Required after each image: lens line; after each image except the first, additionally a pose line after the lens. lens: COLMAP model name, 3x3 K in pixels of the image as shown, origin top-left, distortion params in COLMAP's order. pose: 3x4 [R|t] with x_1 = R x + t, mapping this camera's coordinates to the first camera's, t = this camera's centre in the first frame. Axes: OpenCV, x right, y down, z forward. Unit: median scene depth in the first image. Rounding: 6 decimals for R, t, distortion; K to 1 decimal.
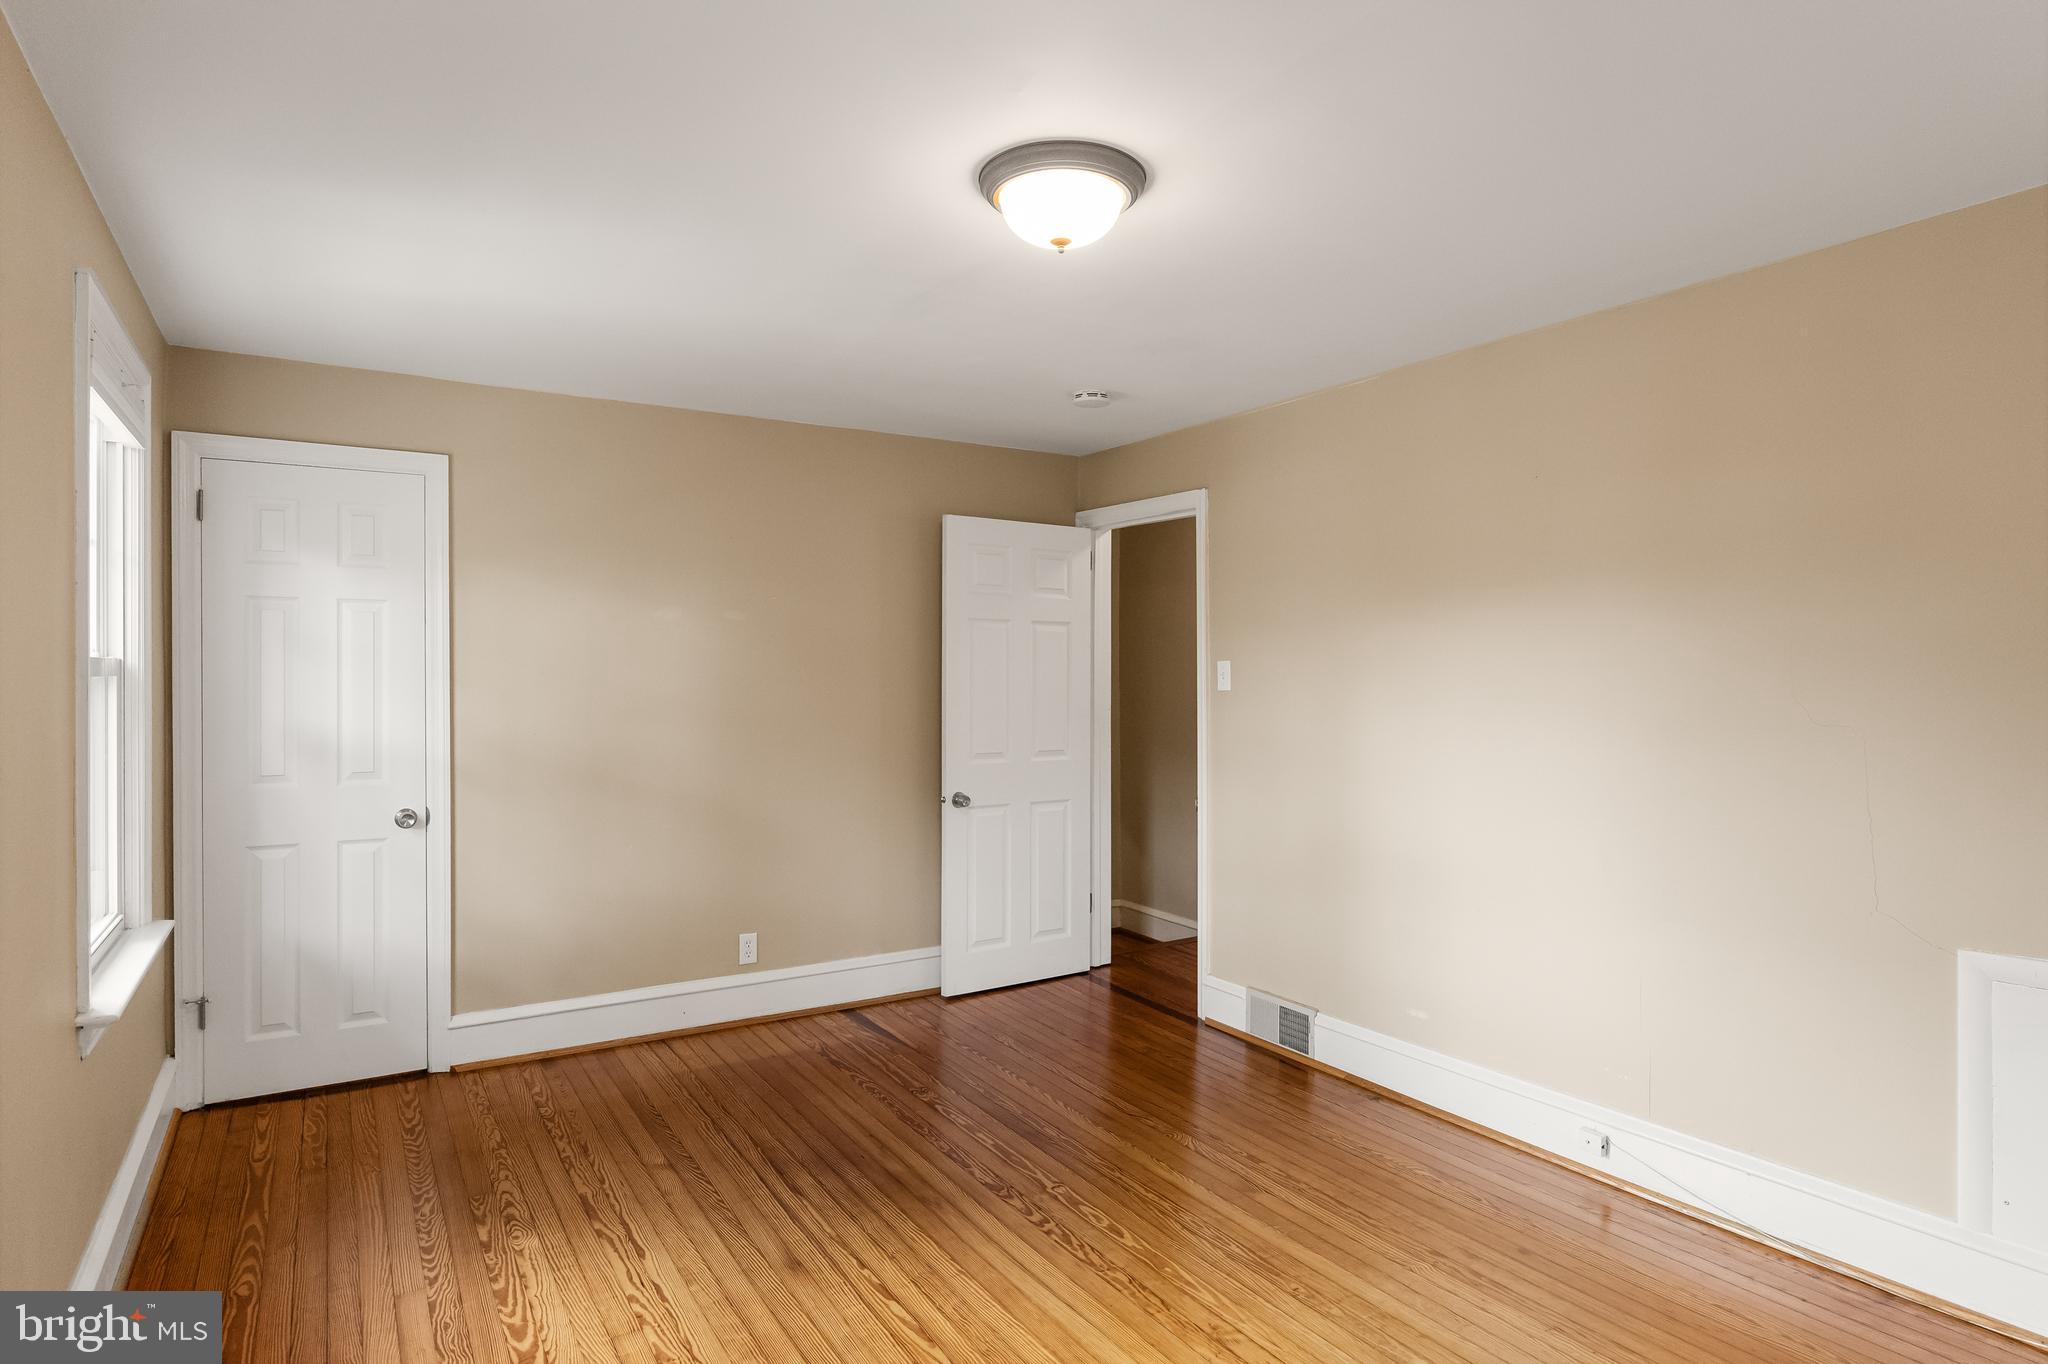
lens RADIAL K [[1149.4, 0, 1022.8], [0, 1149.4, 686.5], [0, 0, 1]] dist [0.003471, 0.000472]
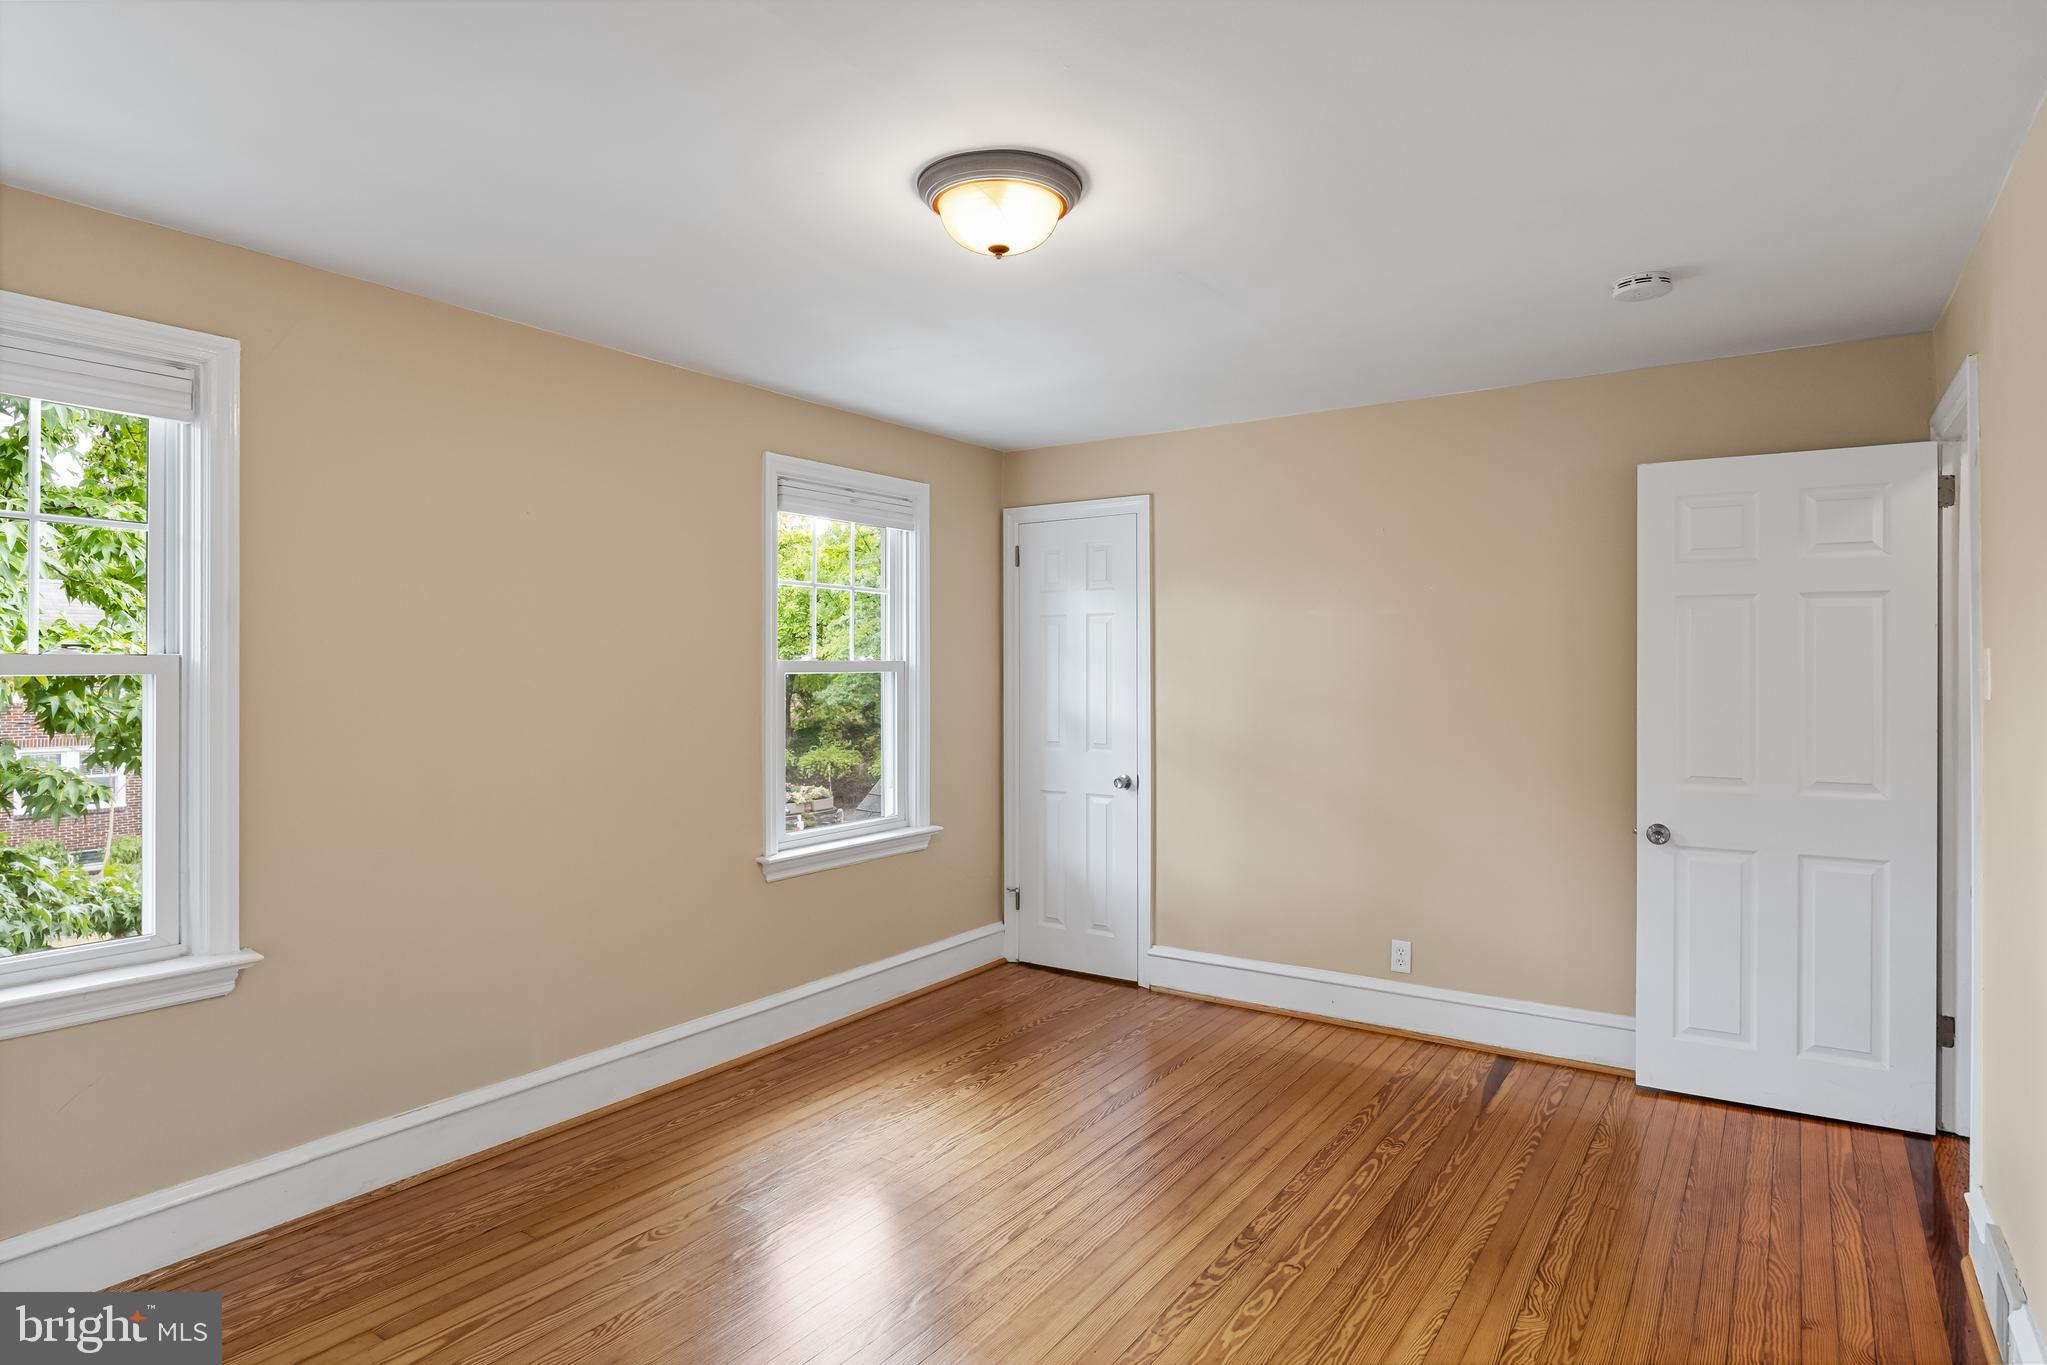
lens RADIAL K [[1148.9, 0, 1016.8], [0, 1148.9, 678.7], [0, 0, 1]] dist [0.003471, 0.000472]
pose [[0.397184, 0.006535, -0.917716, 0.569192], [-0.009268, 0.999952, 0.003110, -0.003920], [0.917692, 0.007270, 0.397225, 0.361392]]
